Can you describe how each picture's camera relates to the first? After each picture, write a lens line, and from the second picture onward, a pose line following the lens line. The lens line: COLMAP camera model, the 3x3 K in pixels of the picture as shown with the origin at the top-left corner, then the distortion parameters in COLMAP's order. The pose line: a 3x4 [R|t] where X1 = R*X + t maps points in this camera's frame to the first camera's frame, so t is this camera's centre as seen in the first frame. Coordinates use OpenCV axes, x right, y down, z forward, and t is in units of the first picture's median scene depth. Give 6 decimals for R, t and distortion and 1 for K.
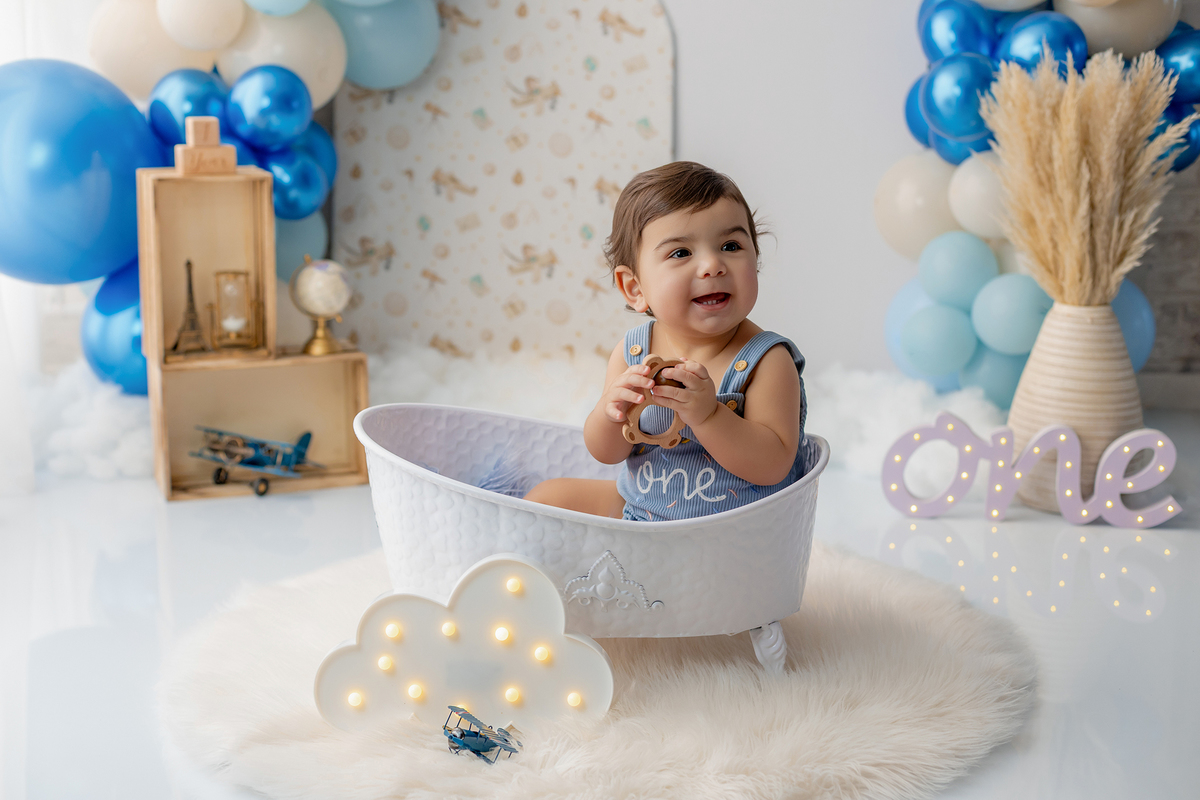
lens RADIAL K [[1740.9, 0, 592.4], [0, 1740.9, 402.0], [0, 0, 1]] dist [-0.025446, 0.000000]
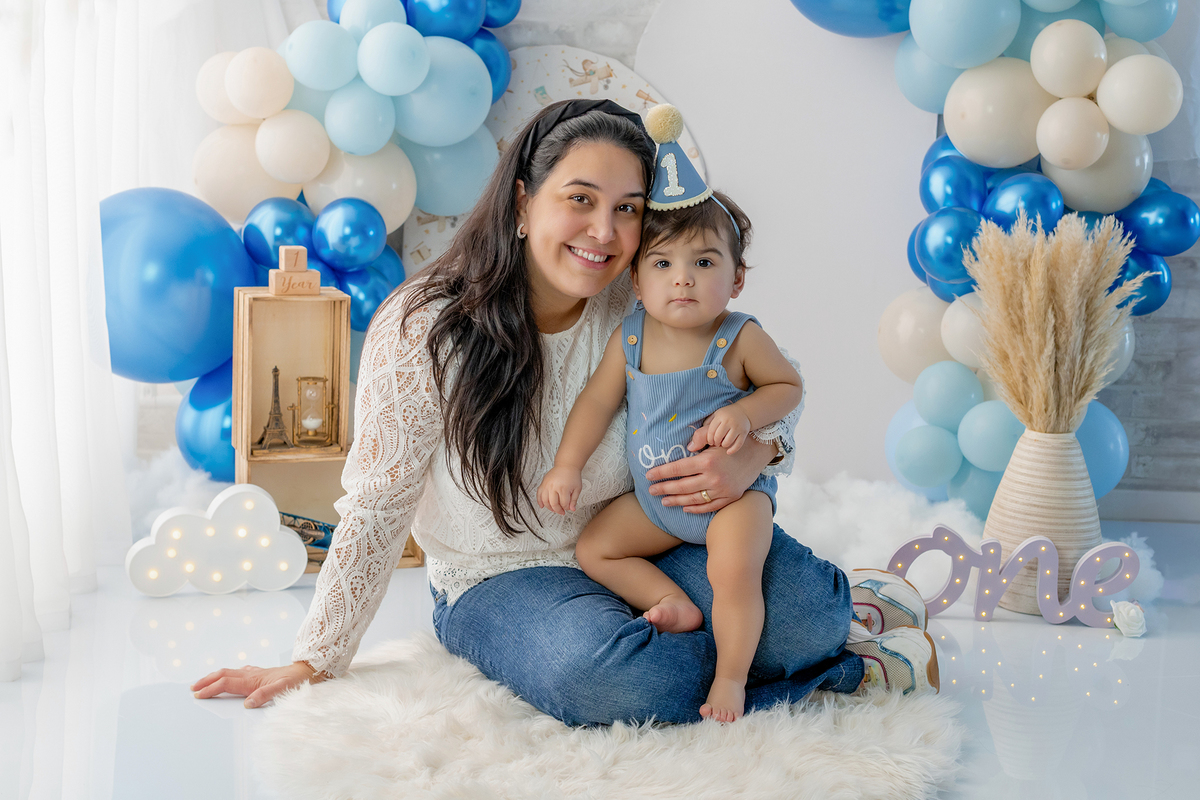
lens RADIAL K [[1856.4, 0, 590.5], [0, 1856.4, 387.7], [0, 0, 1]] dist [-0.017959, 0.000000]
pose [[0.998919, 0.031912, -0.033789, 0.018809], [-0.033578, 0.998188, -0.049929, -0.012589], [0.032134, 0.051010, 0.998181, -0.218654]]
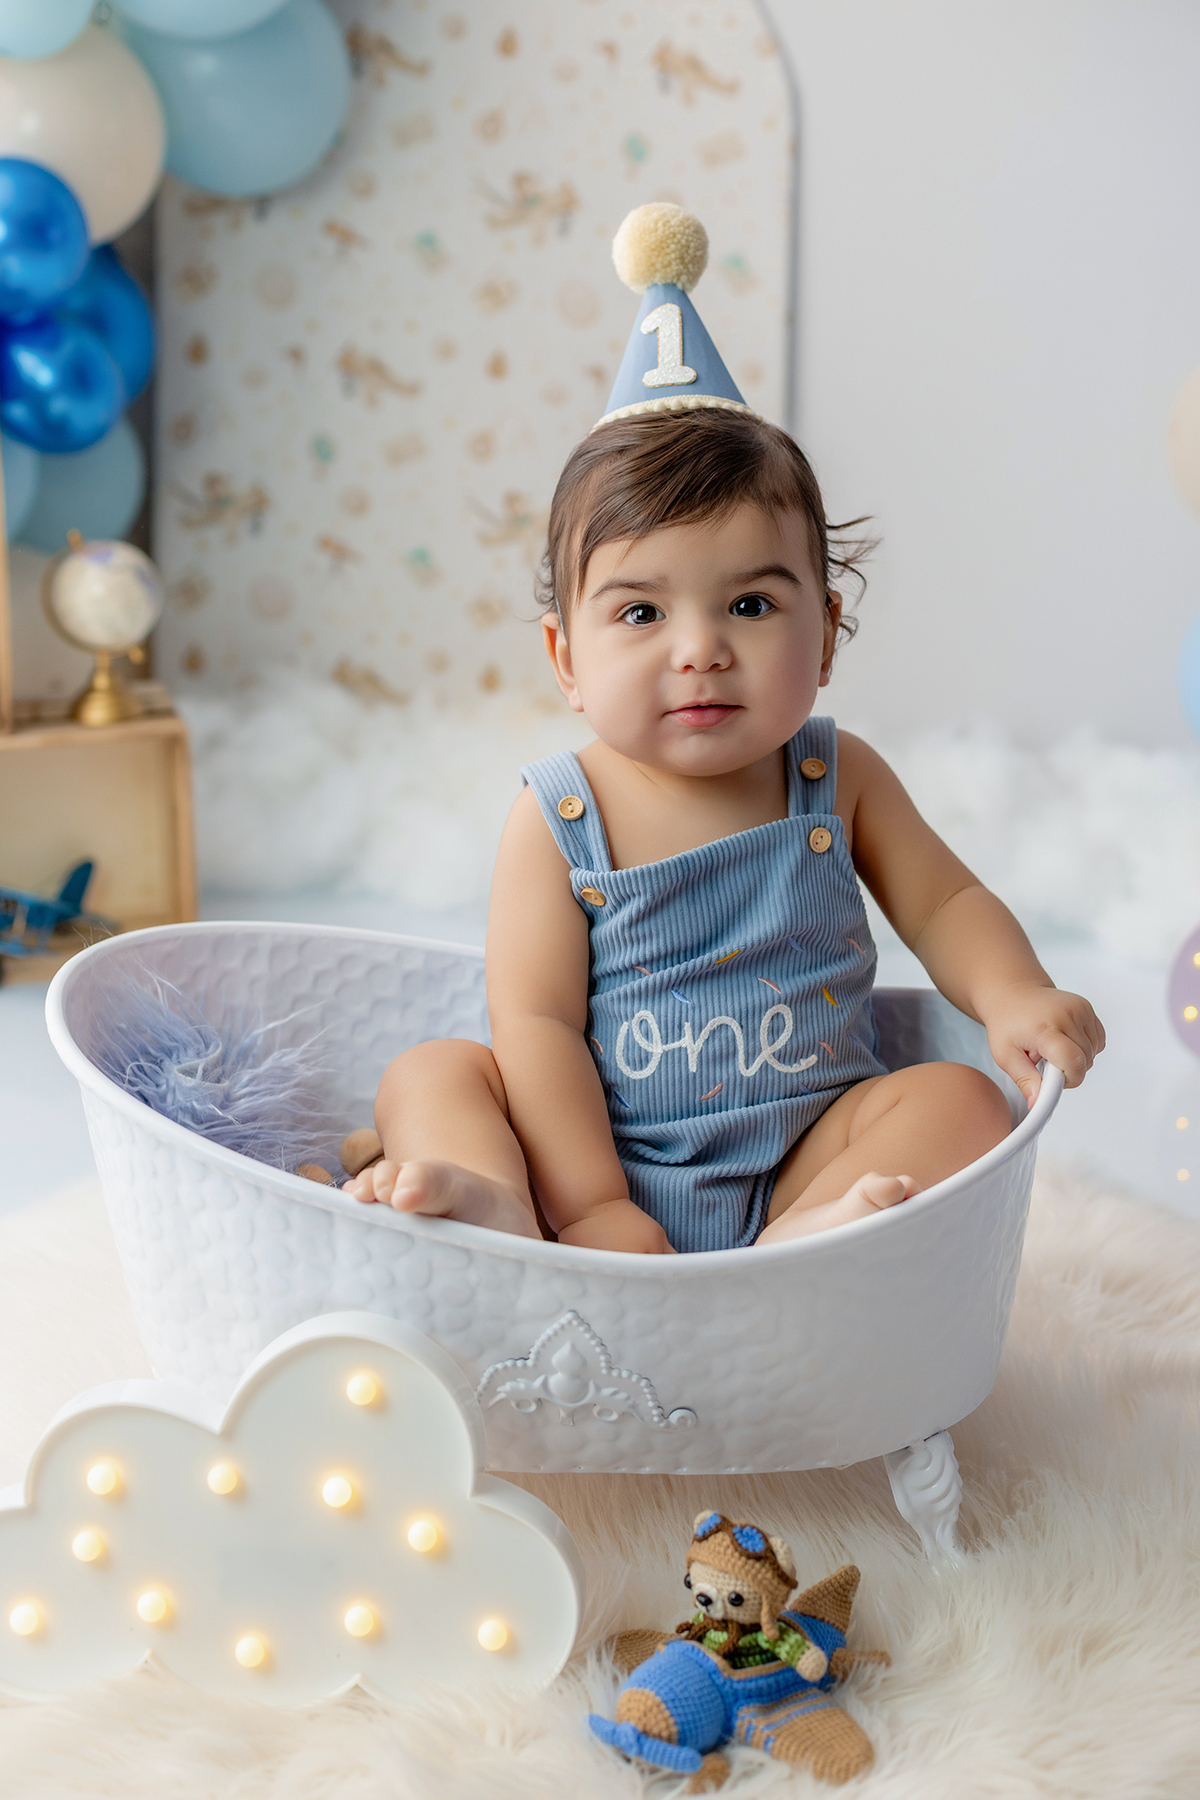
lens RADIAL K [[2611.3, 0, 608.4], [0, 2611.3, 900.1], [0, 0, 1]] dist [-0.025446, 0.000000]
pose [[0.999172, 0.017719, -0.036623, 0.026707], [-0.013542, 0.993694, 0.111308, -0.063065], [0.038364, -0.110720, 0.993111, 0.214194]]
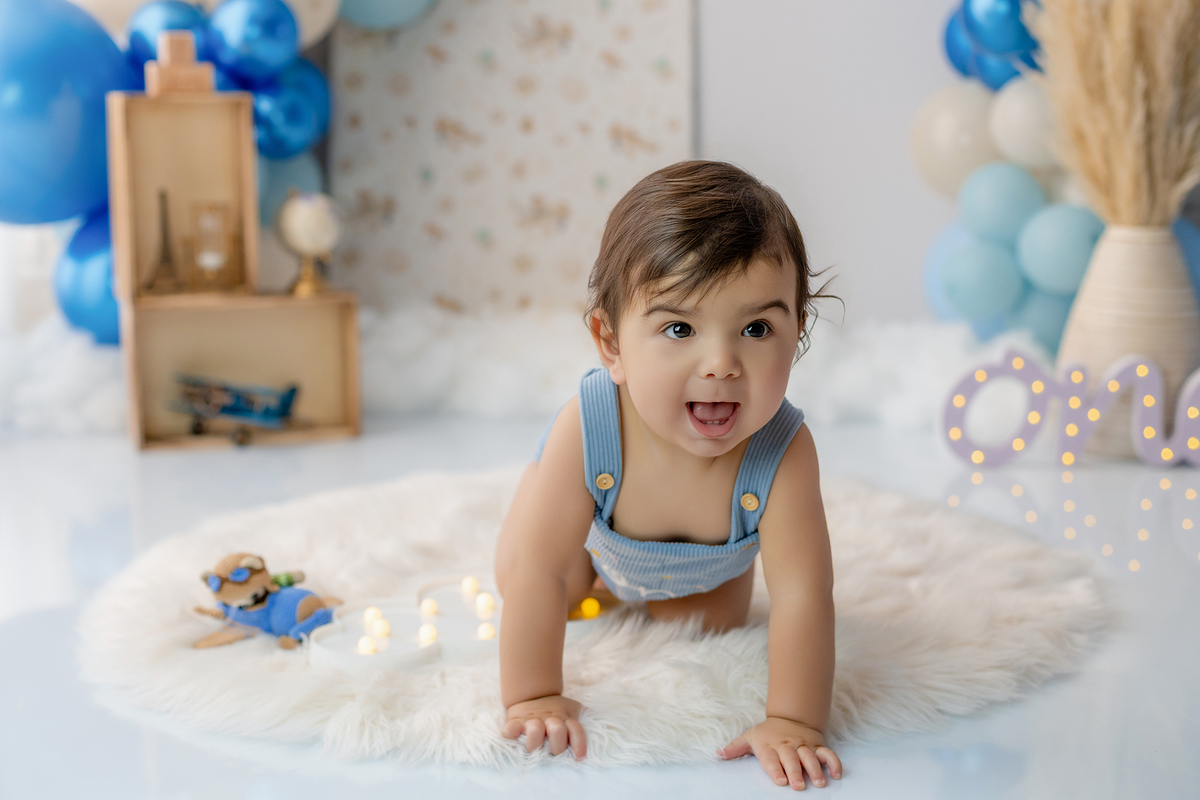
lens RADIAL K [[1740.9, 0, 599.3], [0, 1740.9, 410.7], [0, 0, 1]] dist [-0.025446, 0.000000]
pose [[0.999687, -0.003811, -0.024723, 0.020903], [0.002848, 0.999239, -0.038900, 0.069106], [0.024852, 0.038817, 0.998937, 0.085733]]
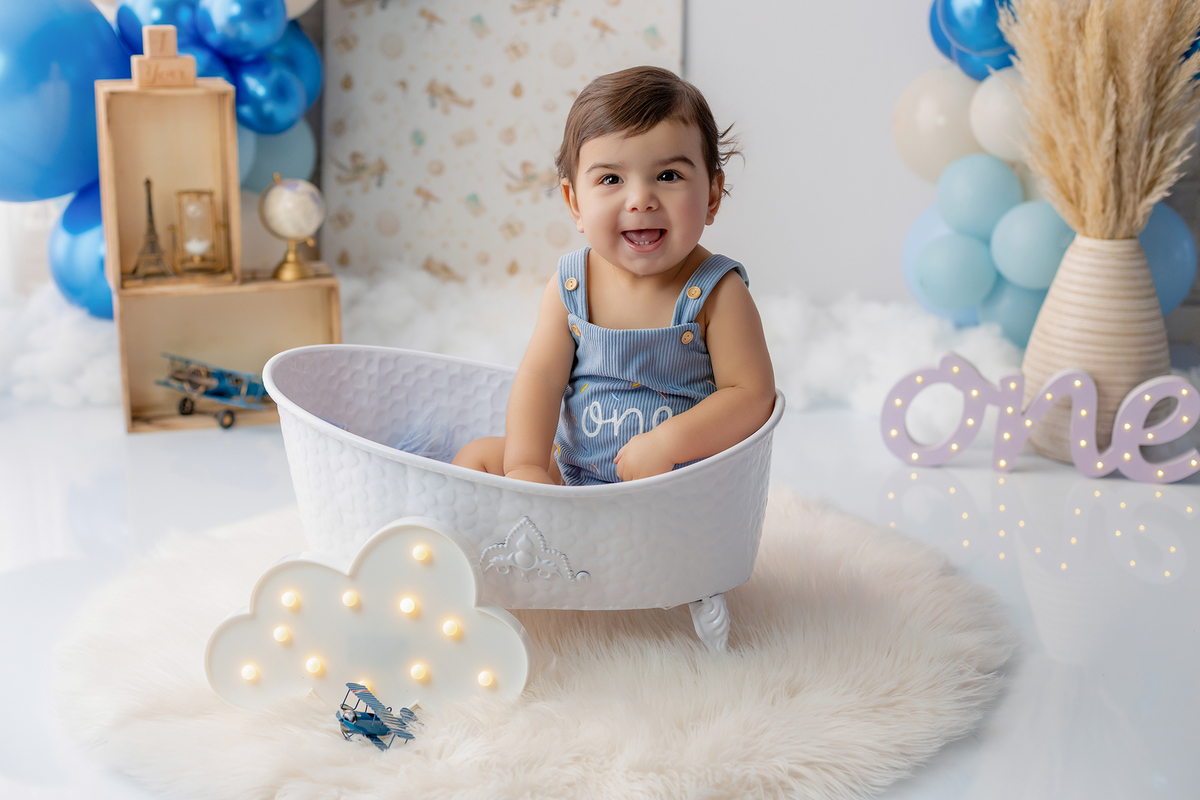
lens RADIAL K [[1740.9, 0, 598.2], [0, 1740.9, 405.8], [0, 0, 1]] dist [-0.025446, 0.000000]
pose [[0.998508, 0.016487, -0.052059, 0.059785], [-0.013376, 0.998136, 0.059546, -0.017288], [0.052943, -0.058761, 0.996867, 0.064261]]
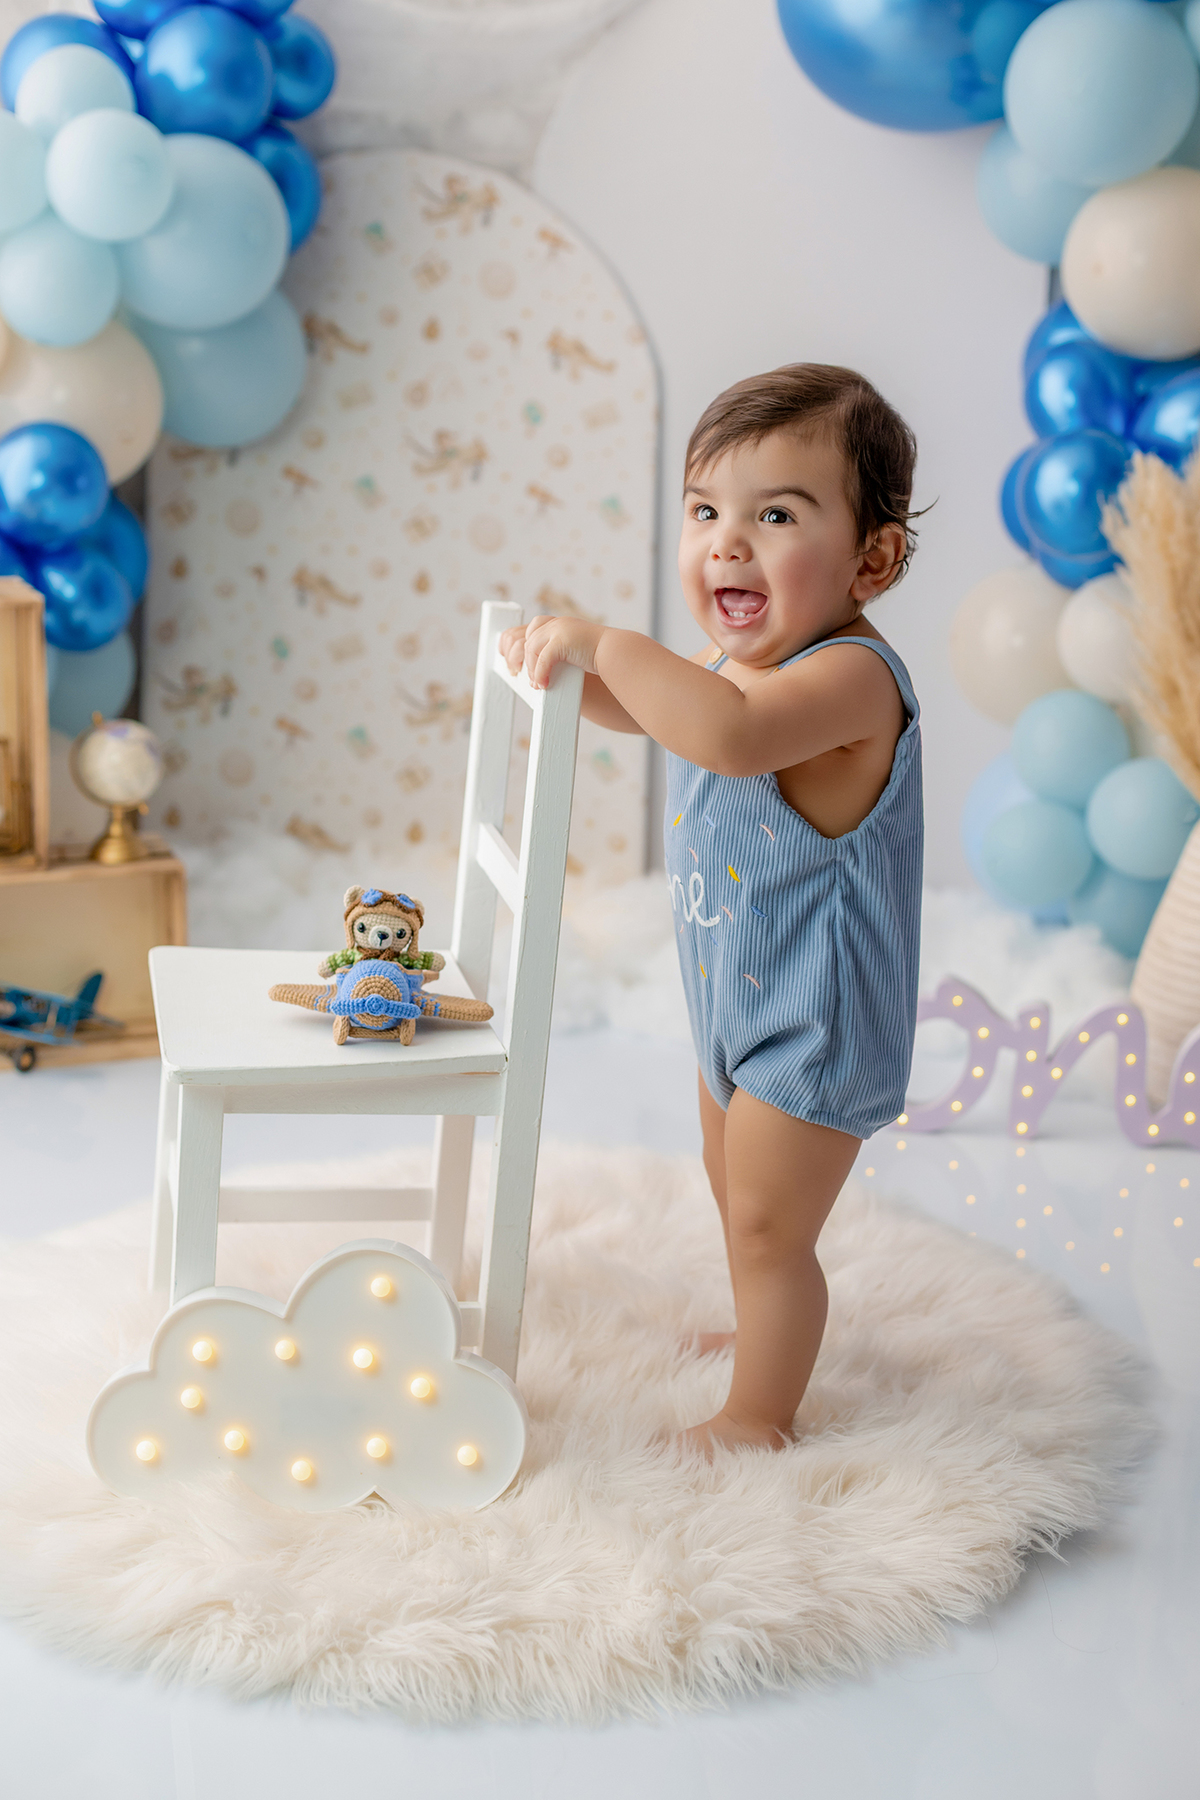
lens RADIAL K [[2611.3, 0, 614.2], [0, 2611.3, 916.5], [0, 0, 1]] dist [-0.025446, 0.000000]
pose [[0.999752, 0.017608, 0.013657, 0.022262], [-0.018256, 0.998639, 0.048846, -0.058267], [-0.012778, -0.049083, 0.998713, -0.008130]]
